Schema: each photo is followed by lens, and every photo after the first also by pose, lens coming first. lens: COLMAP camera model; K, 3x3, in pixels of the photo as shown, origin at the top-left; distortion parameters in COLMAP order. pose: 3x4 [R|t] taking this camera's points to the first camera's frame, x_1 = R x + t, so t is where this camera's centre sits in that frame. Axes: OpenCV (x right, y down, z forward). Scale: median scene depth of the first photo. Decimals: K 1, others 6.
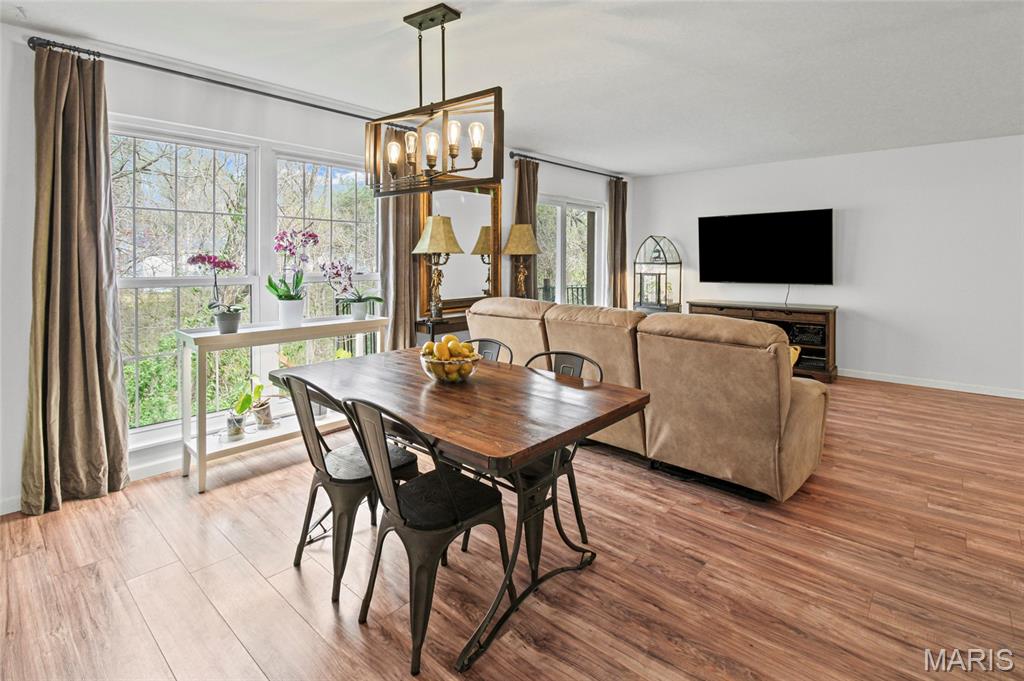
lens RADIAL K [[493.0, 0, 523.7], [0, 493.0, 260.7], [0, 0, 1]] dist [-0.000597, -0.009060]
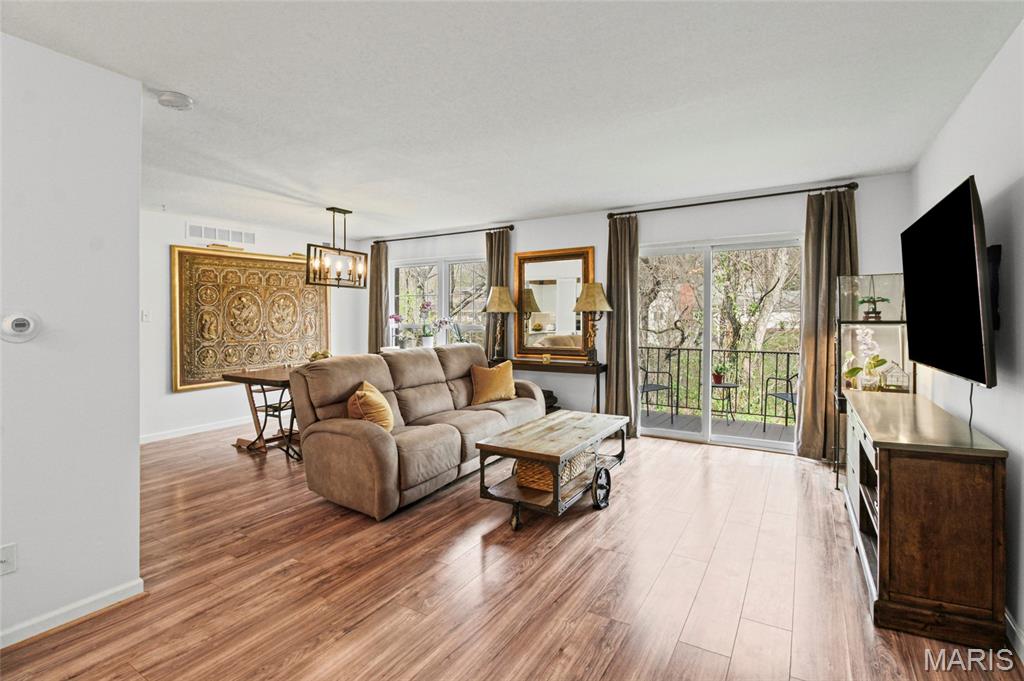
lens RADIAL K [[475.3, 0, 514.7], [0, 475.3, 312.5], [0, 0, 1]] dist [0.001061, -0.011955]
pose [[0.173874, -0.009770, -0.984719, 1.877808], [0.001765, 0.999952, -0.009609, -0.003360], [0.984766, -0.000067, 0.173883, 1.276618]]
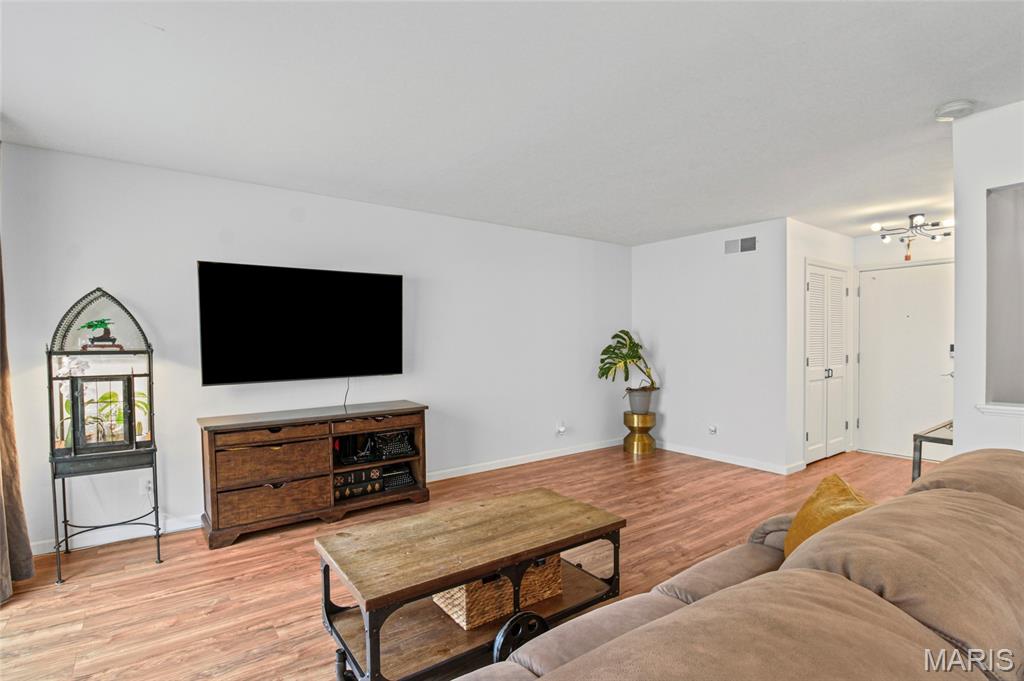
lens RADIAL K [[494.8, 0, 513.6], [0, 494.8, 355.9], [0, 0, 1]] dist [-0.015346, -0.000879]
pose [[0.210076, -0.032240, 0.977153, -0.196488], [0.006956, 0.999480, 0.031481, -0.006226], [-0.977660, 0.000183, 0.210191, 1.392552]]
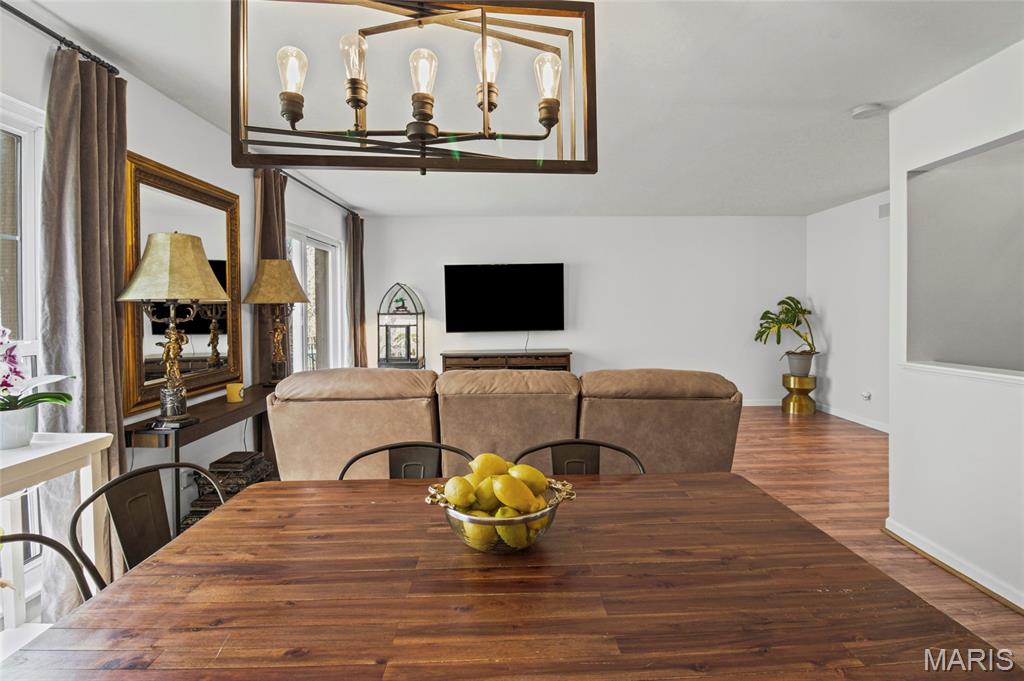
lens RADIAL K [[477.9, 0, 525.3], [0, 477.9, 318.0], [0, 0, 1]] dist [-0.002189, -0.010454]
pose [[0.733911, -0.019417, 0.678968, -0.390458], [0.010230, 0.999794, 0.017535, -0.000284], [-0.679168, -0.005923, 0.733959, 0.525200]]
